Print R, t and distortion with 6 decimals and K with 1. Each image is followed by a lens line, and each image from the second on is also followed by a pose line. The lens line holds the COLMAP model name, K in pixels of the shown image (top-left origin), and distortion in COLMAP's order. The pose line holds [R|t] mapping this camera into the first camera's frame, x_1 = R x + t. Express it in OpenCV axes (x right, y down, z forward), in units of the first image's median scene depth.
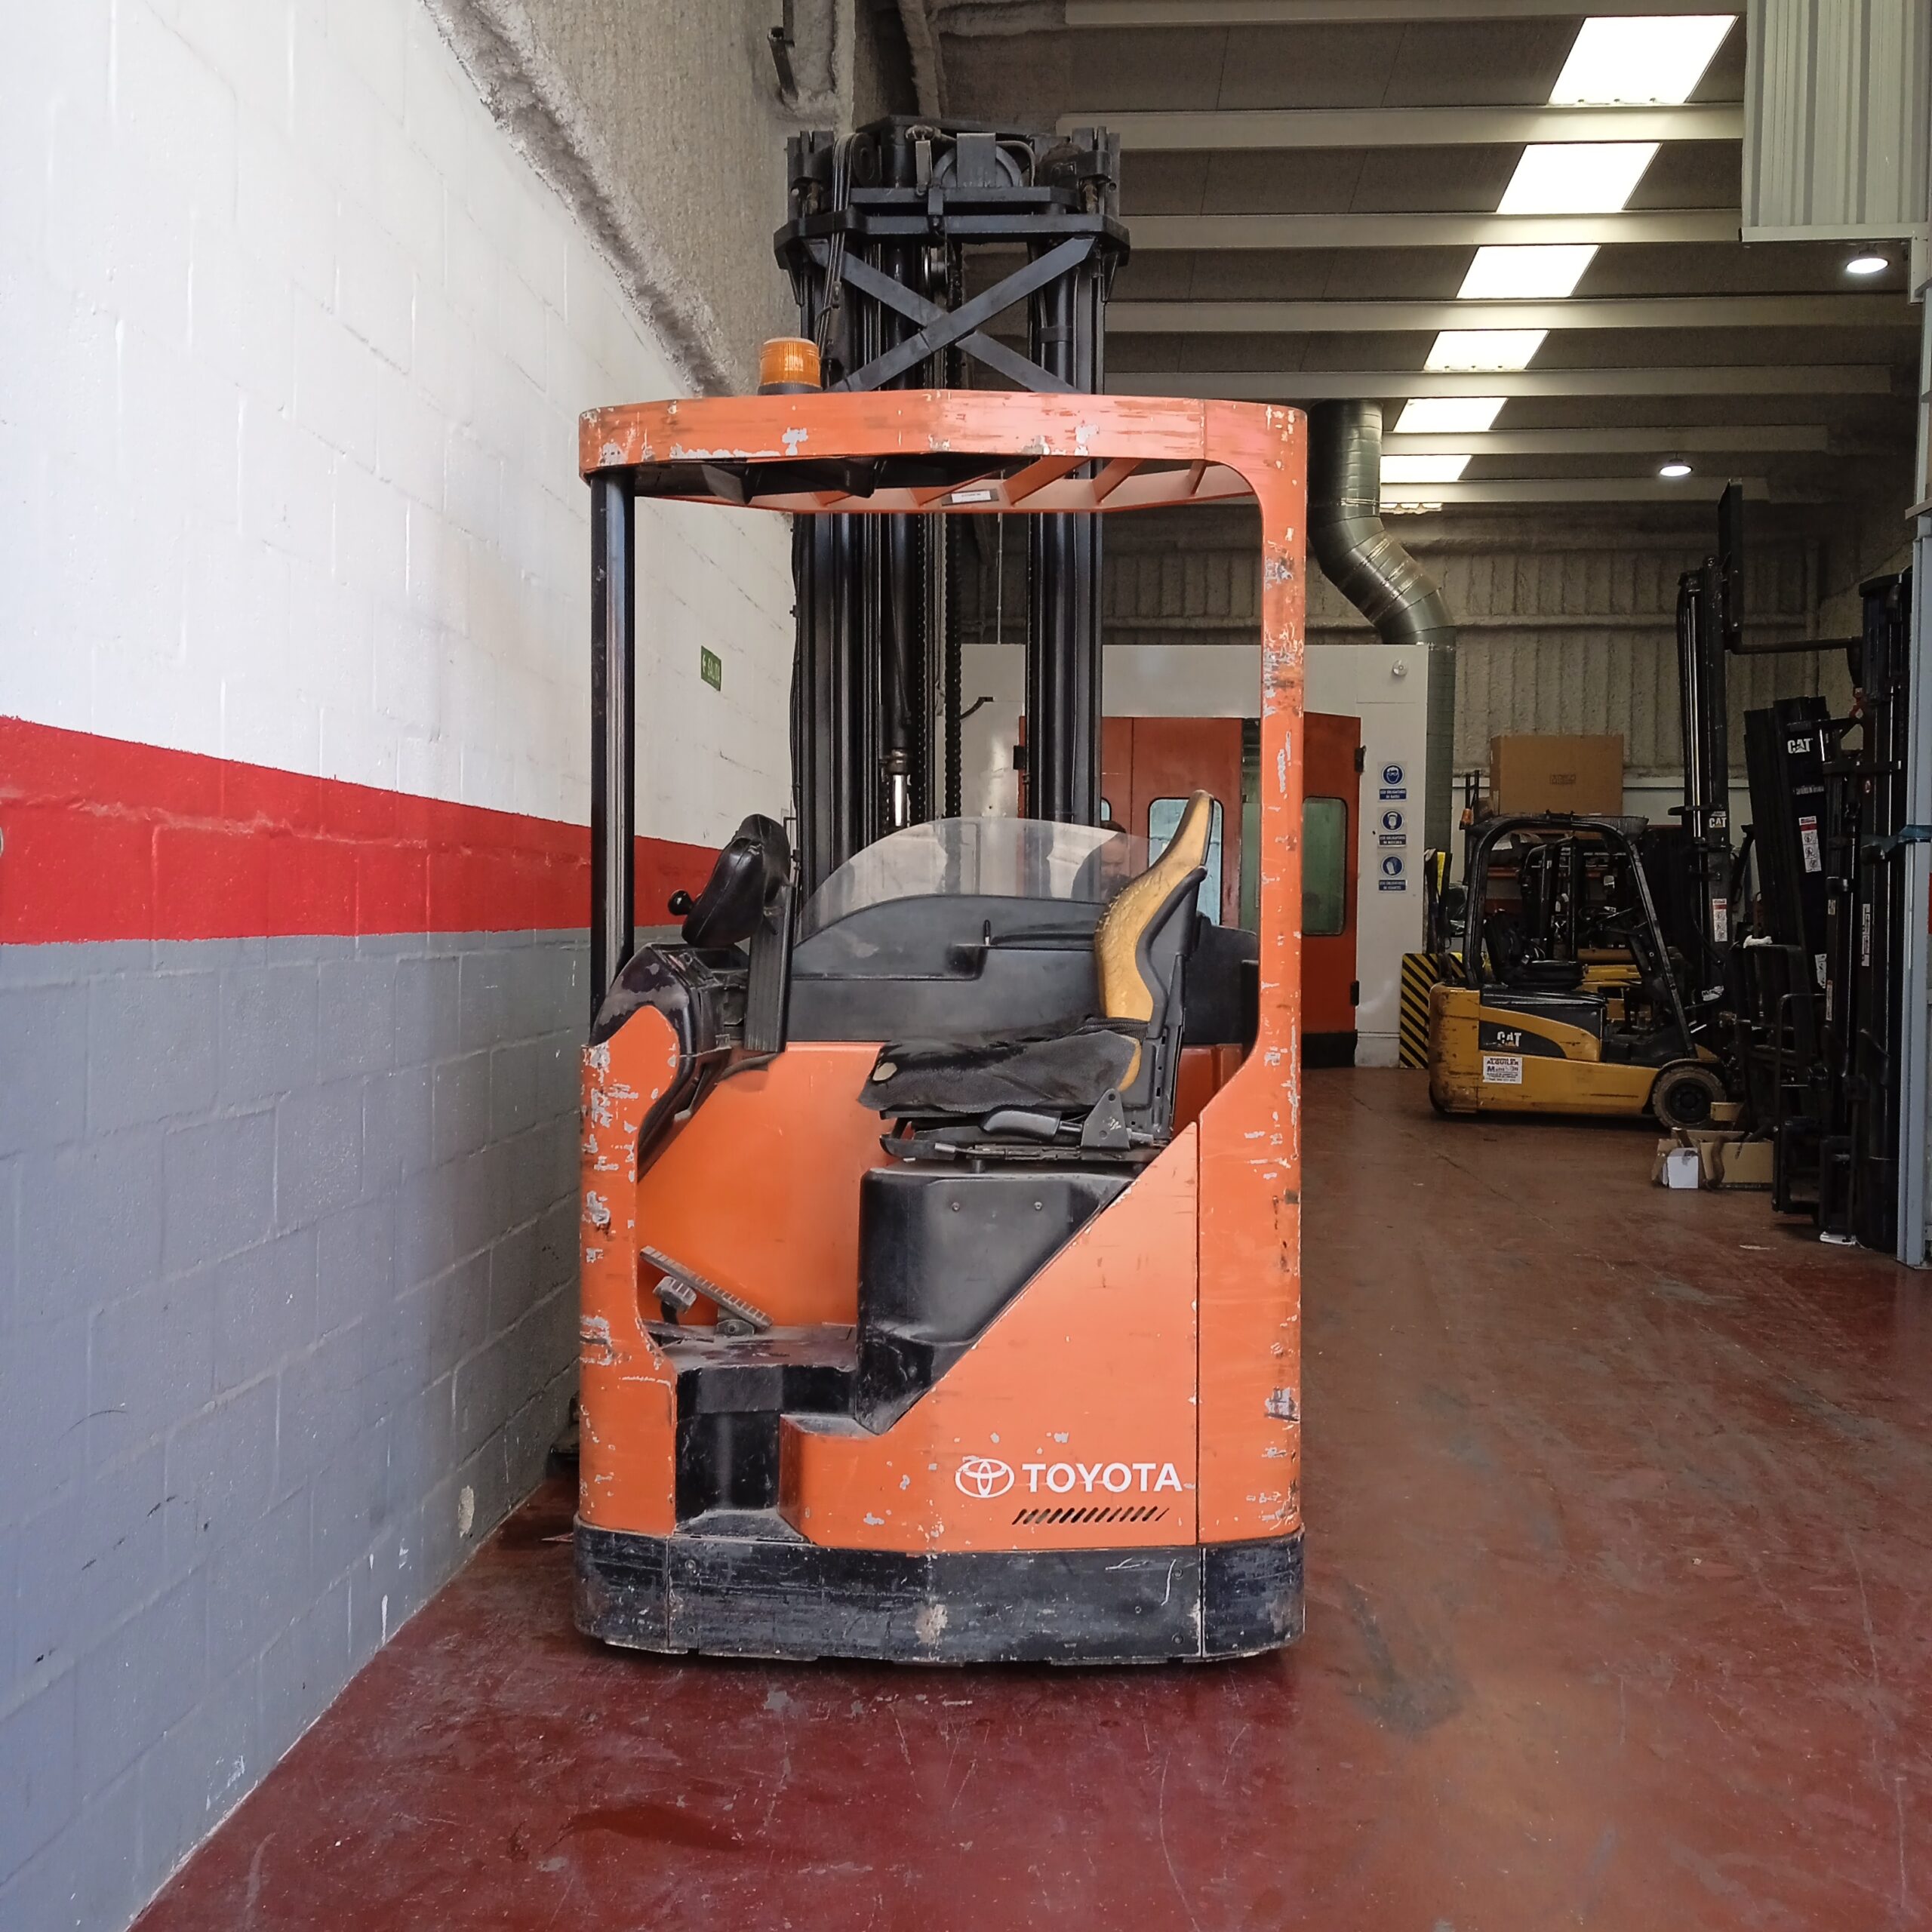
lens RADIAL K [[2174.8, 0, 905.7], [0, 2174.8, 958.6], [0, 0, 1]] dist [0.061508, 0.000000]
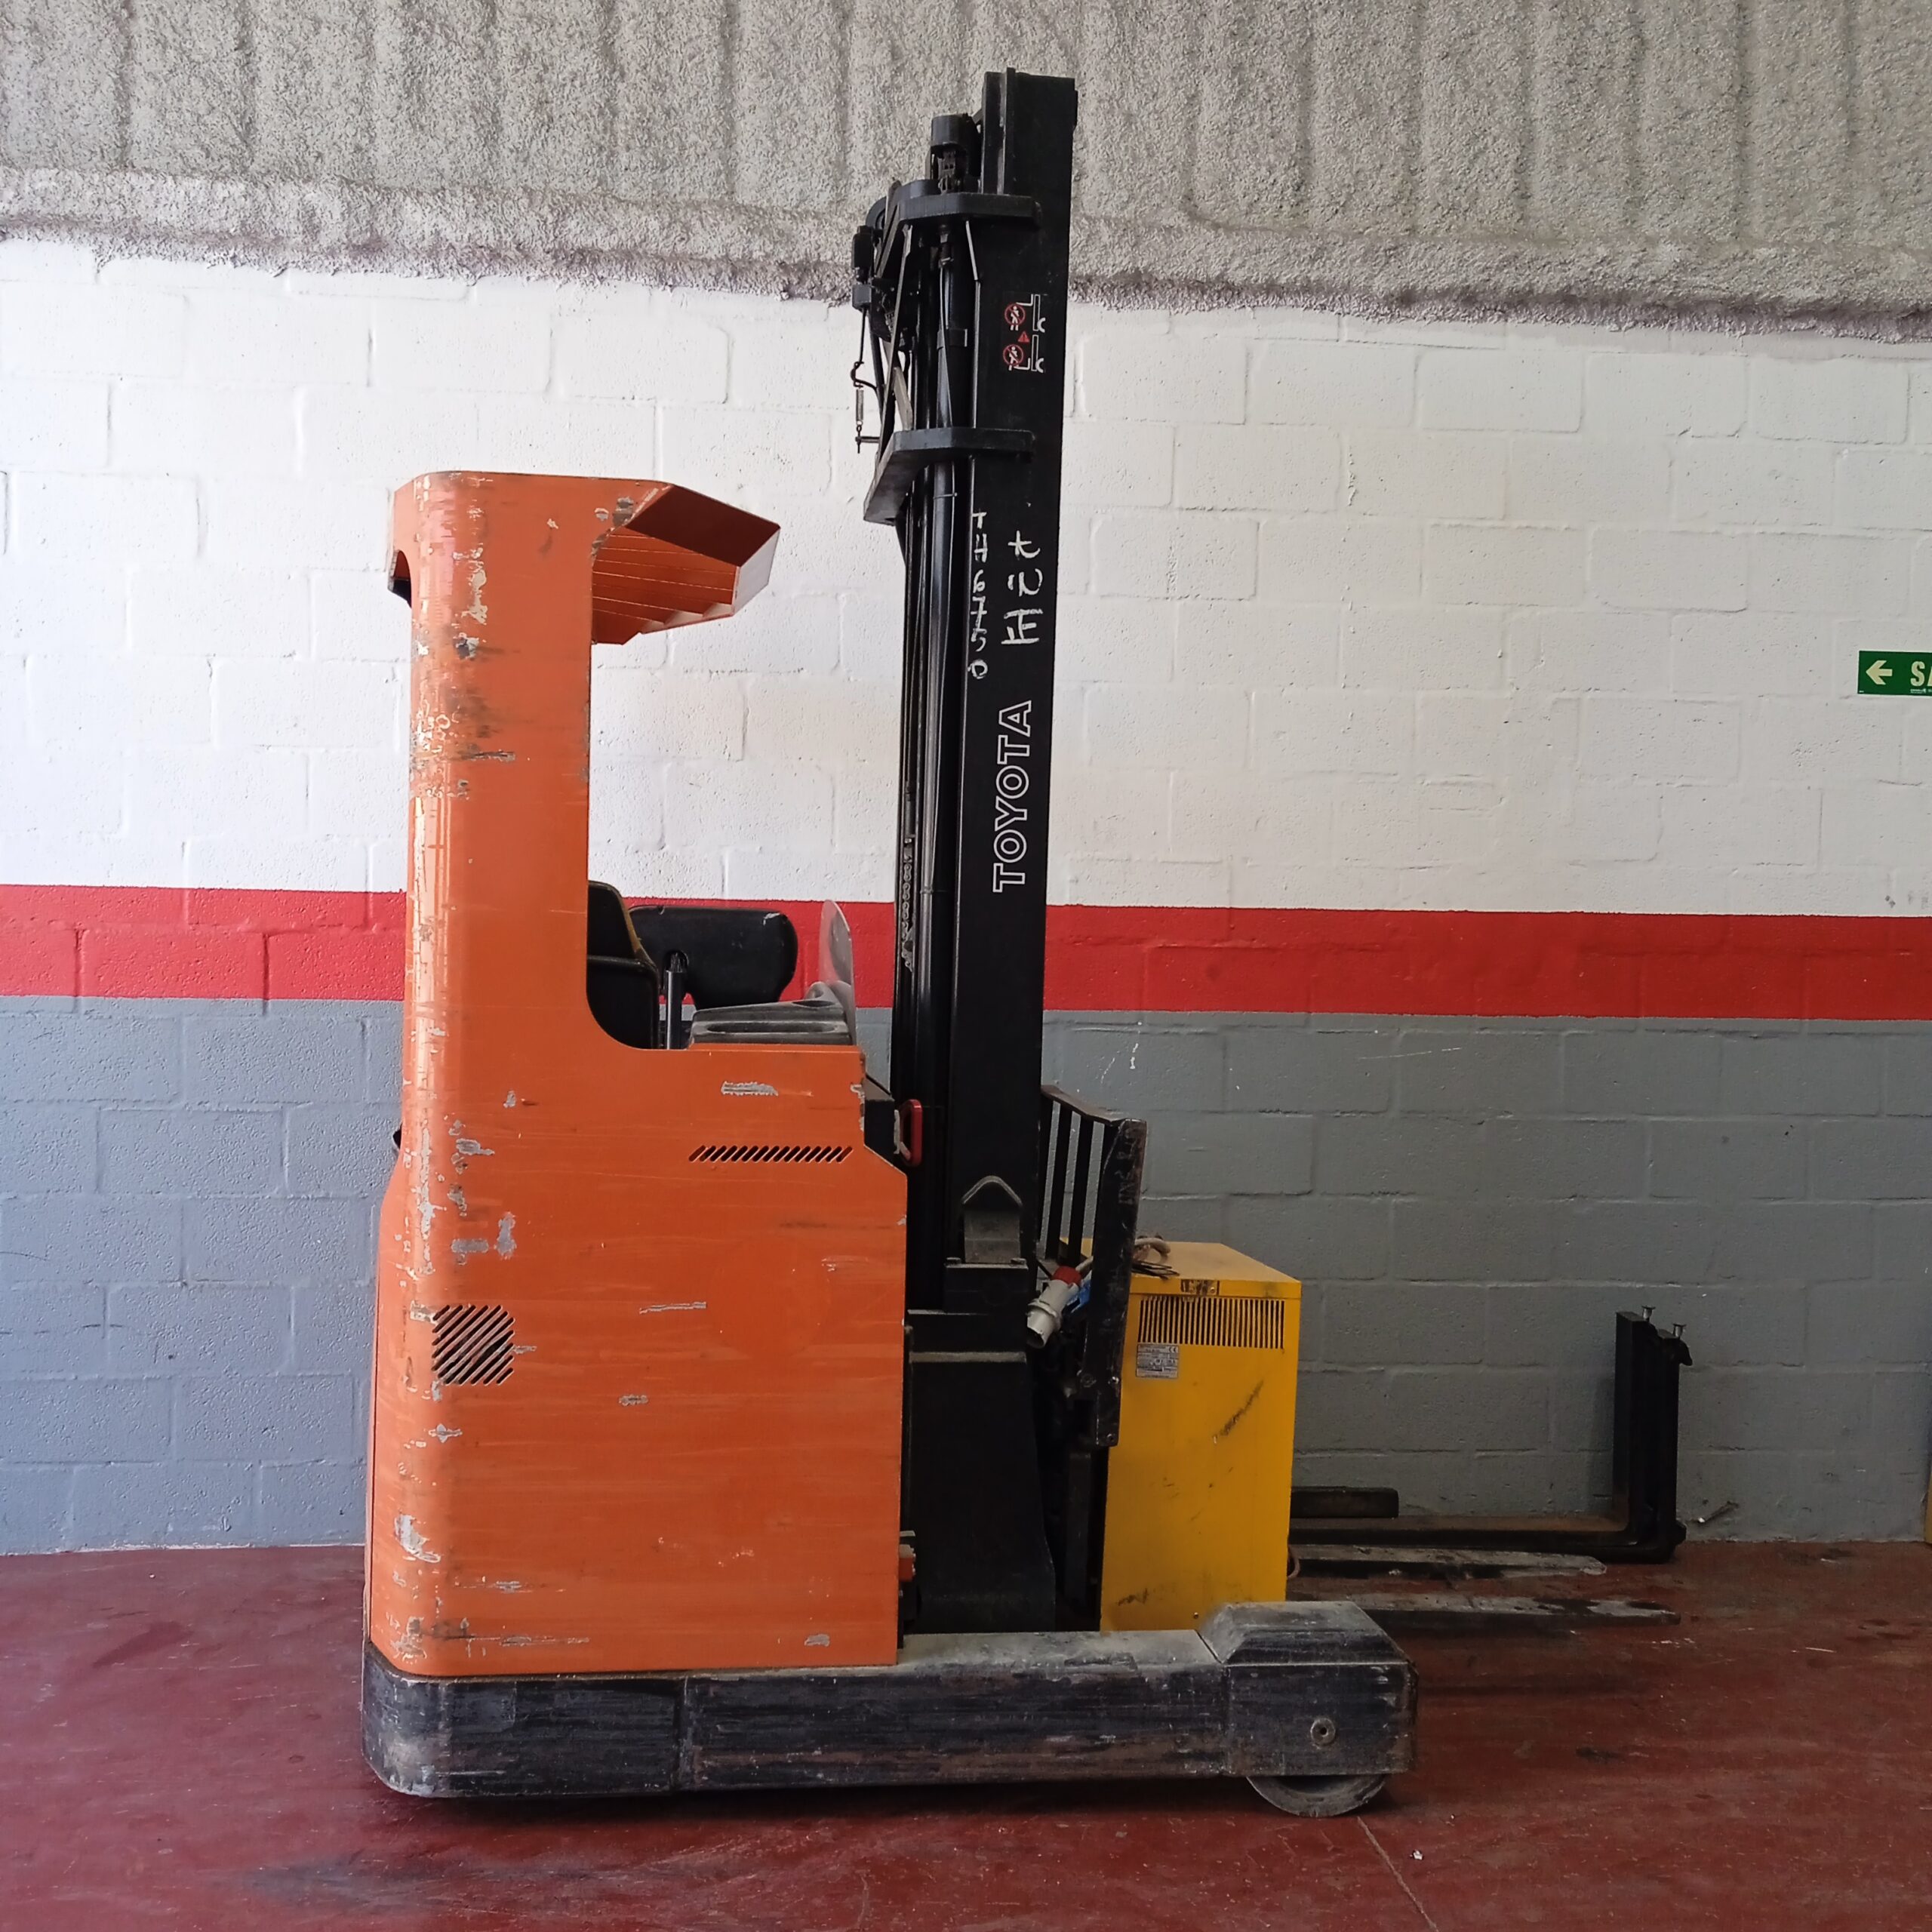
lens RADIAL K [[2174.8, 0, 938.2], [0, 2174.8, 961.8], [0, 0, 1]] dist [0.061508, 0.000000]
pose [[0.169186, 0.018775, -0.985405, 1.288439], [-0.037421, 0.999220, 0.012613, -0.072434], [0.984873, 0.034741, 0.169757, 1.185835]]
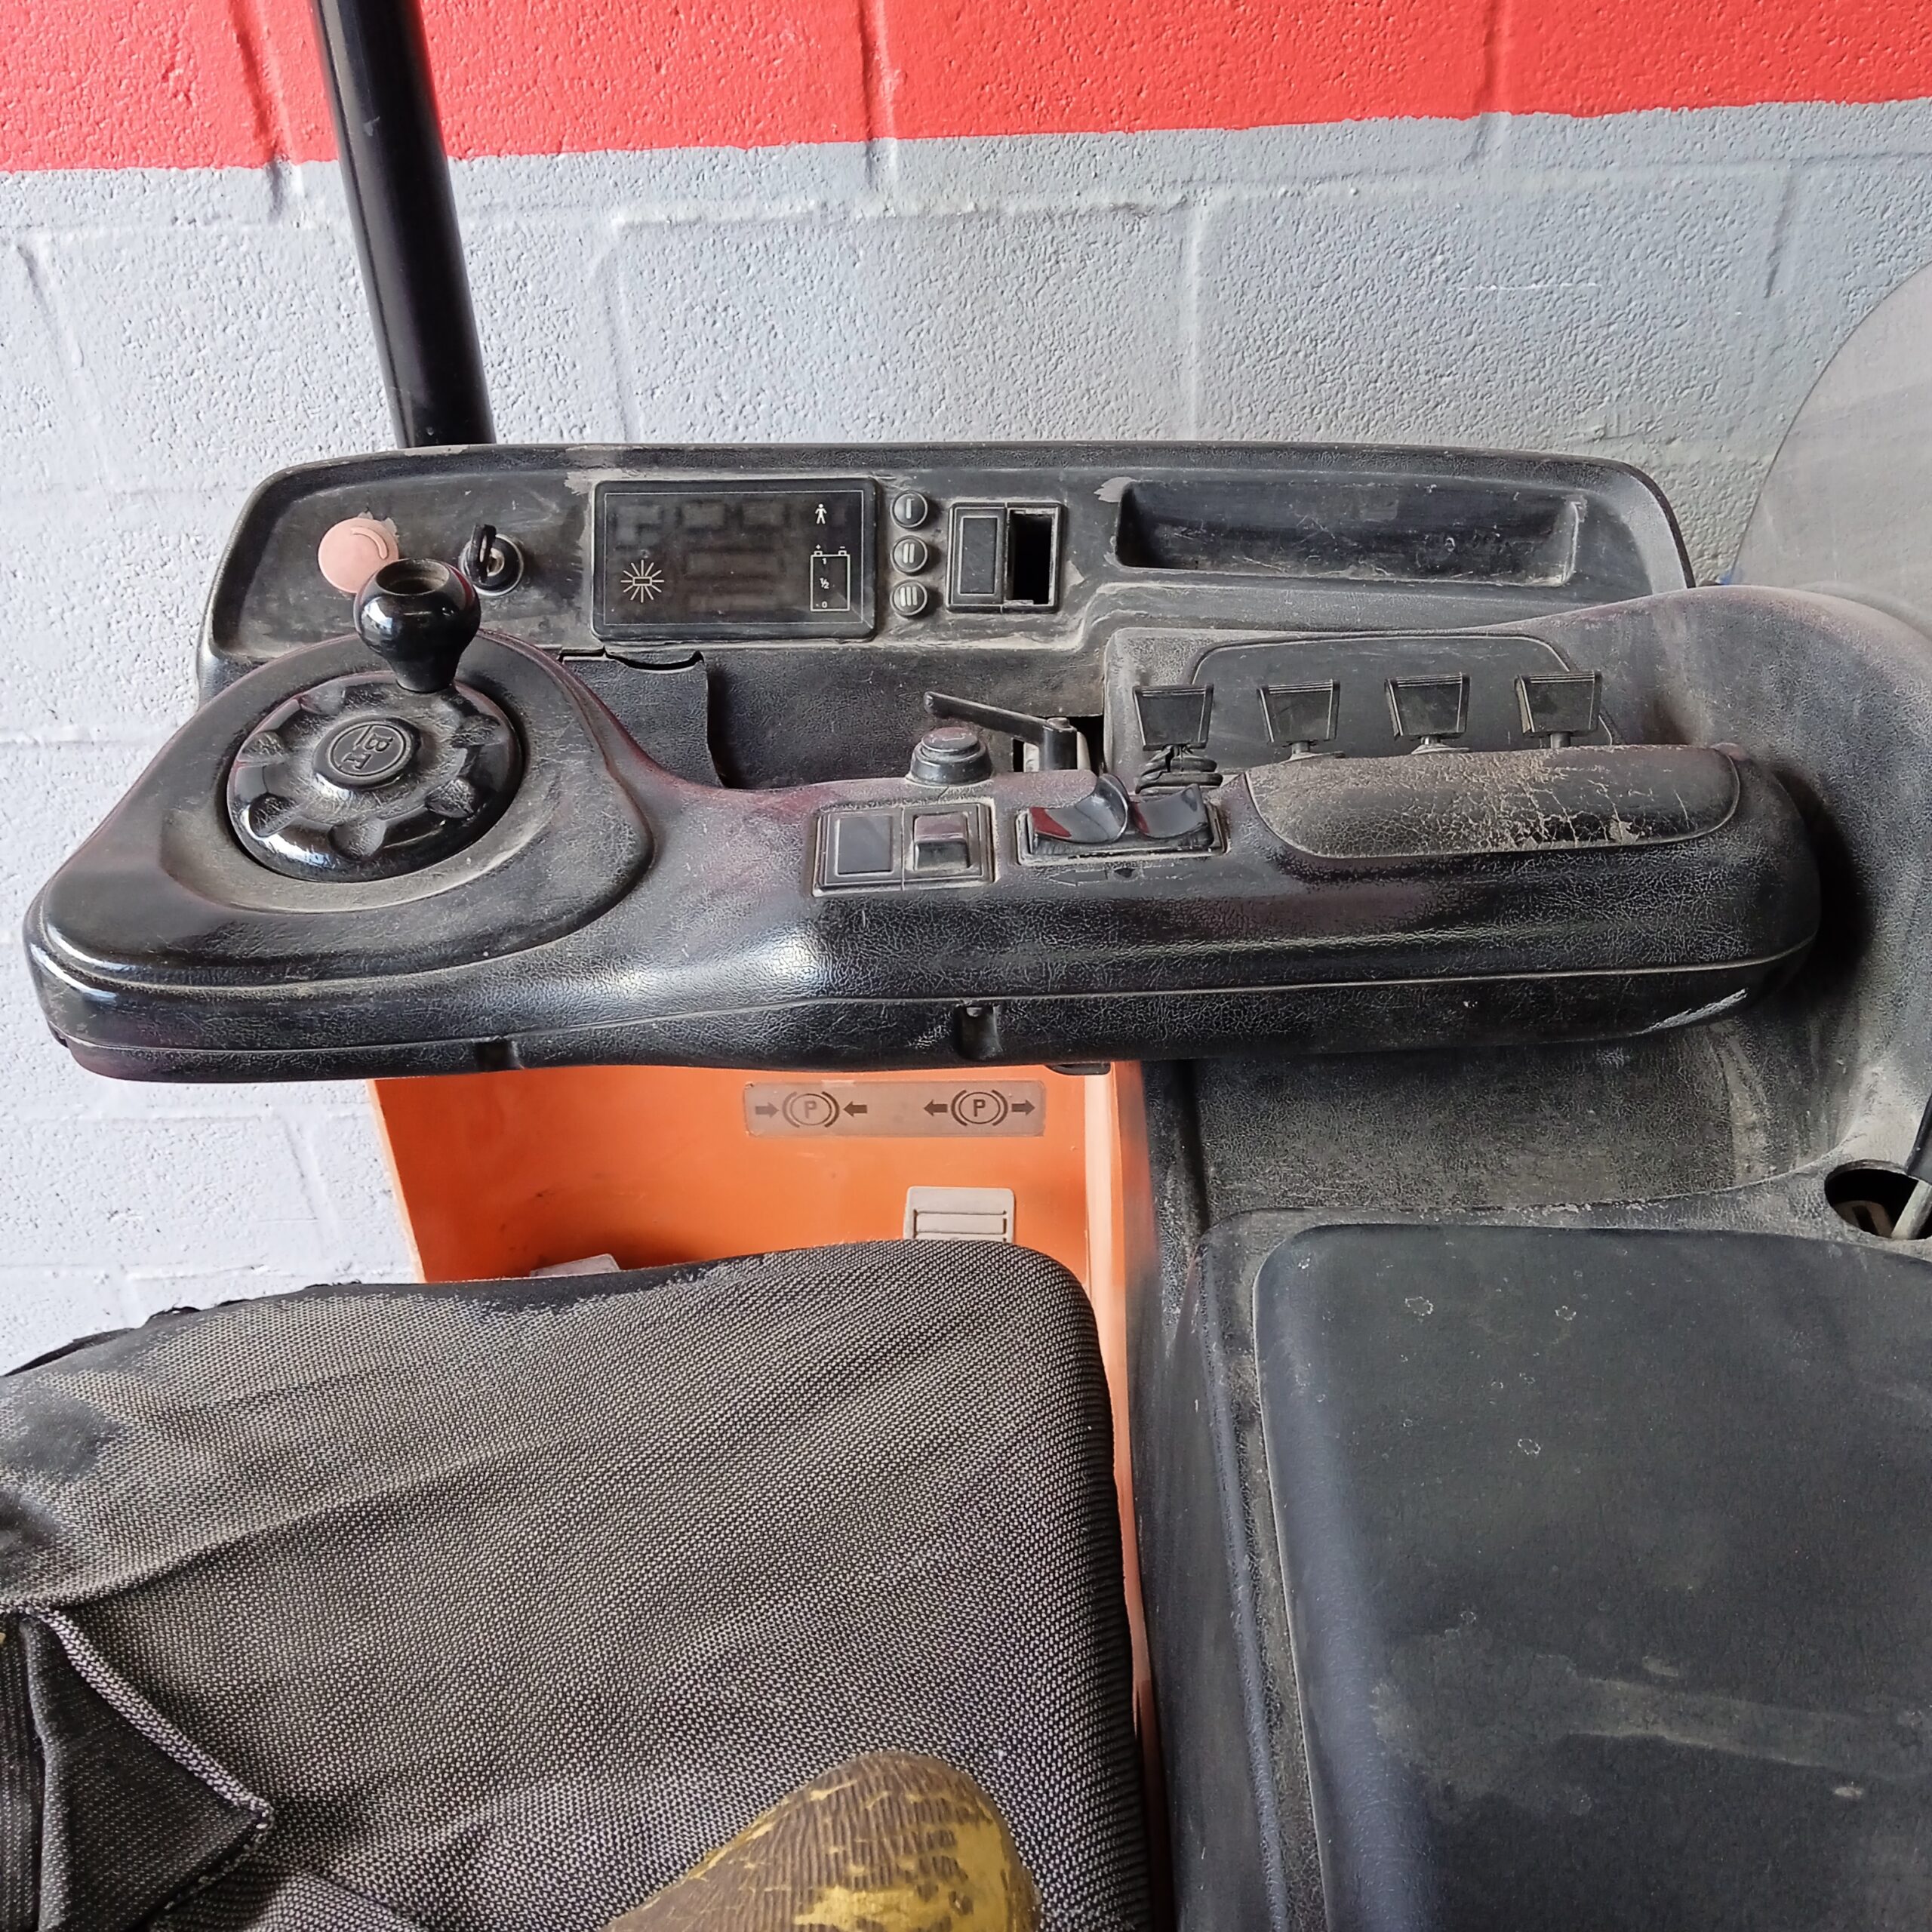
lens RADIAL K [[2174.8, 0, 921.6], [0, 2174.8, 970.6], [0, 0, 1]] dist [0.061508, 0.000000]
pose [[0.037271, 0.600675, -0.798624, 0.191240], [0.028713, 0.798205, 0.601701, -0.149139], [0.998893, -0.045357, 0.012502, 1.227694]]
